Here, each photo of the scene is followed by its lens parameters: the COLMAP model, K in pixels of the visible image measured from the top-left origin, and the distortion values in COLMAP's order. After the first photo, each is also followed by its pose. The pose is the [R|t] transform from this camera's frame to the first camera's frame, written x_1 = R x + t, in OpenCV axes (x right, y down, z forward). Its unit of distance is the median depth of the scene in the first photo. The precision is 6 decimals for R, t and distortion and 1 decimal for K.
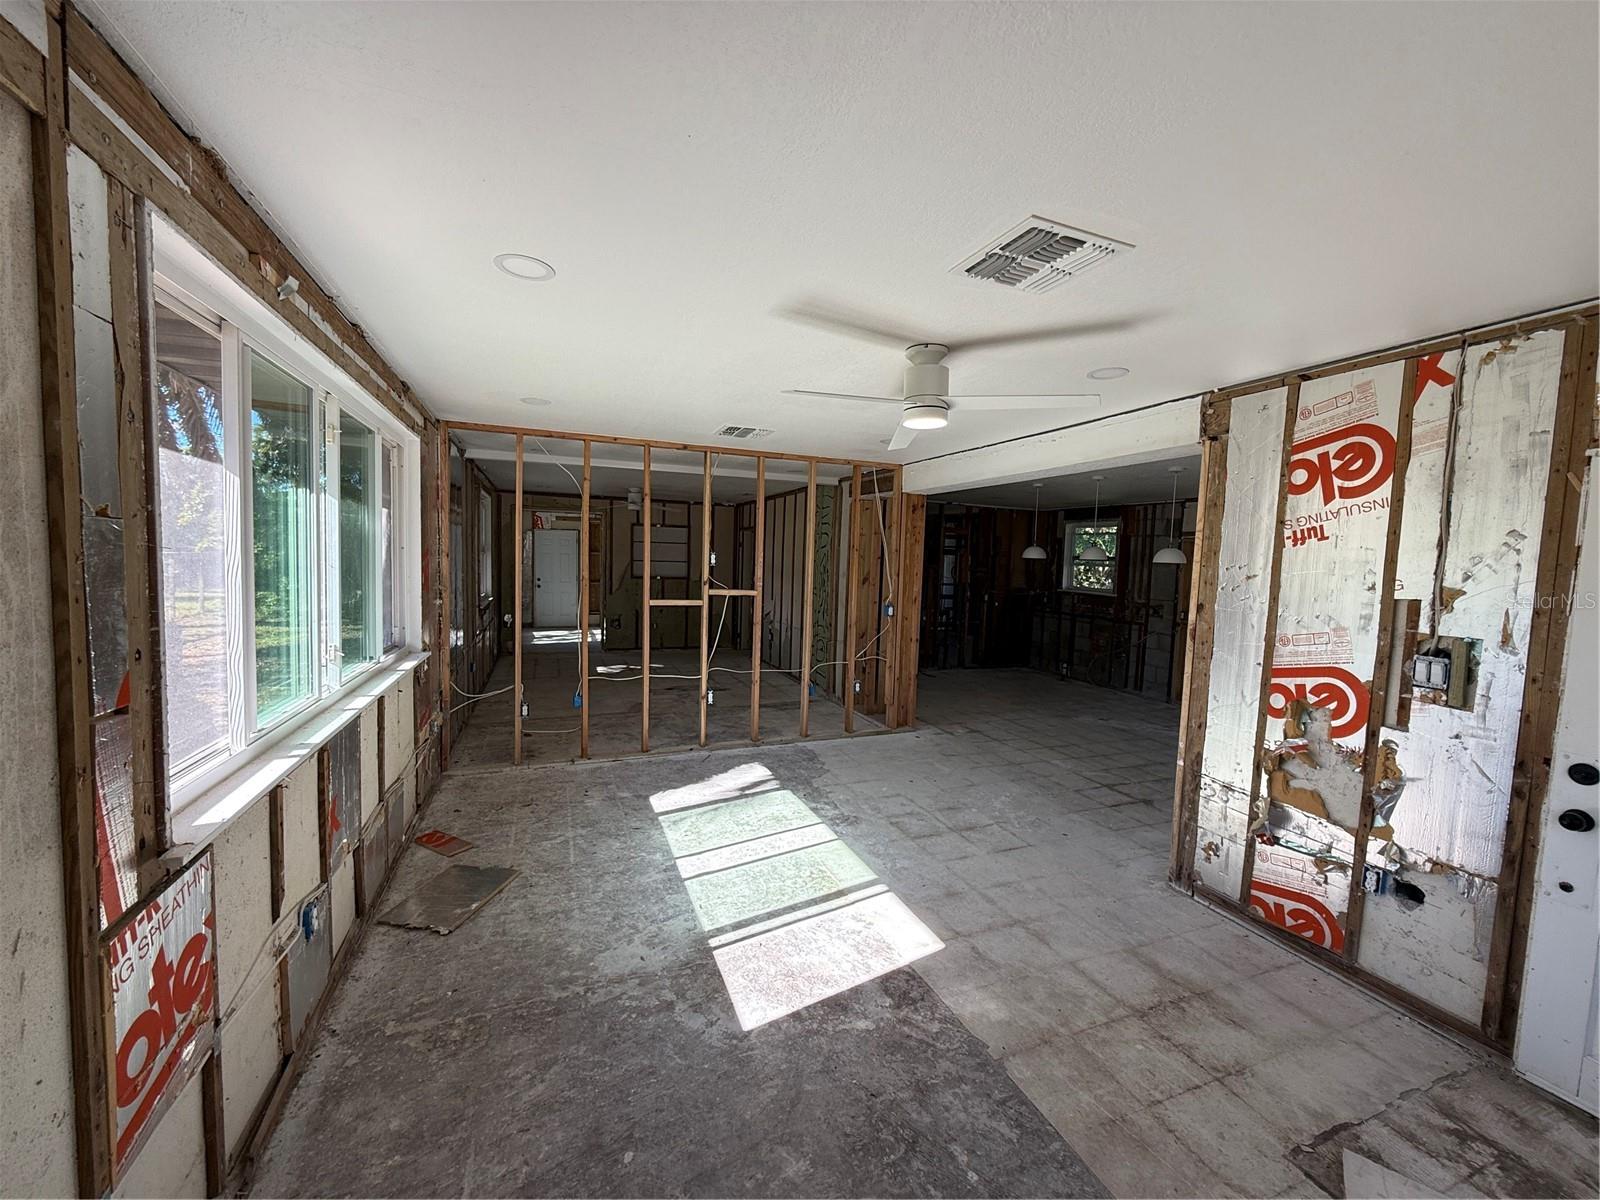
lens RADIAL K [[633.9, 0, 802.0], [0, 633.9, 605.3], [0, 0, 1]] dist [0.000828, -0.000110]
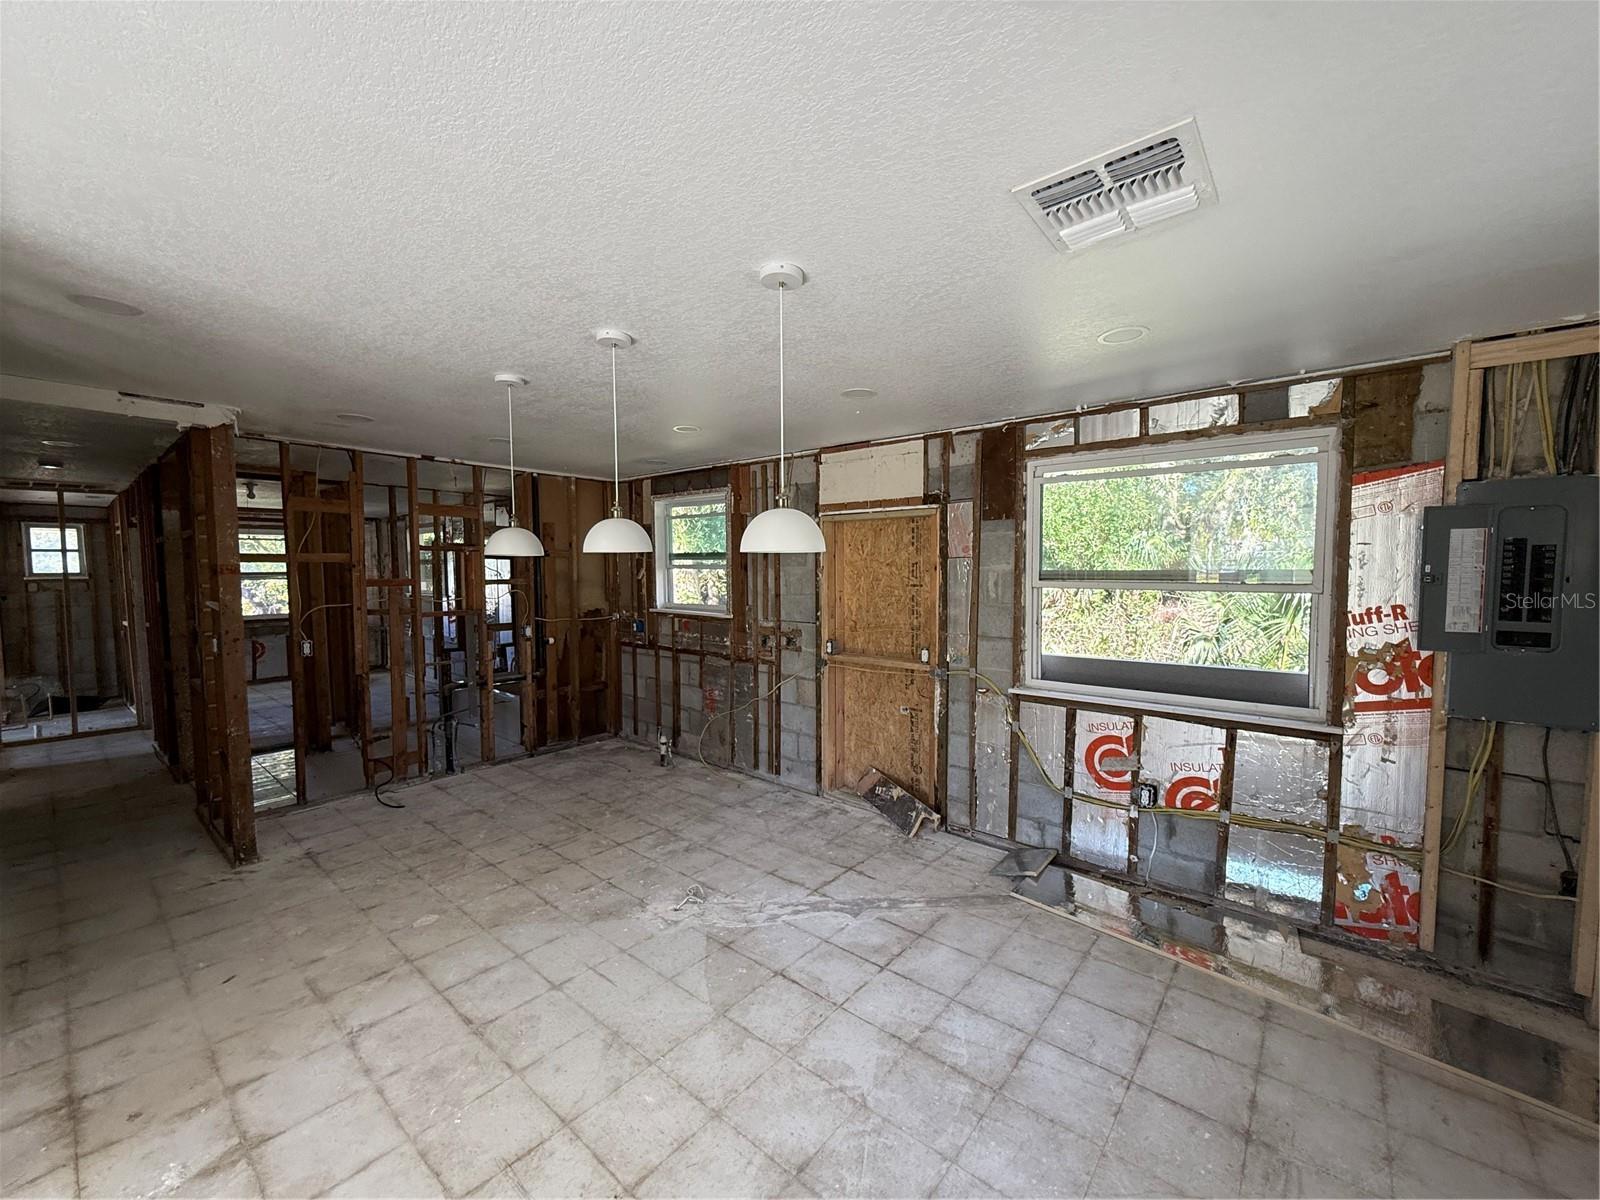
lens RADIAL K [[633.9, 0, 804.4], [0, 633.9, 609.5], [0, 0, 1]] dist [0.000828, -0.000110]
pose [[0.875377, -0.066281, 0.478876, 0.254576], [0.068429, 0.997571, 0.012986, -0.023605], [-0.478573, 0.021401, 0.877787, 0.418394]]
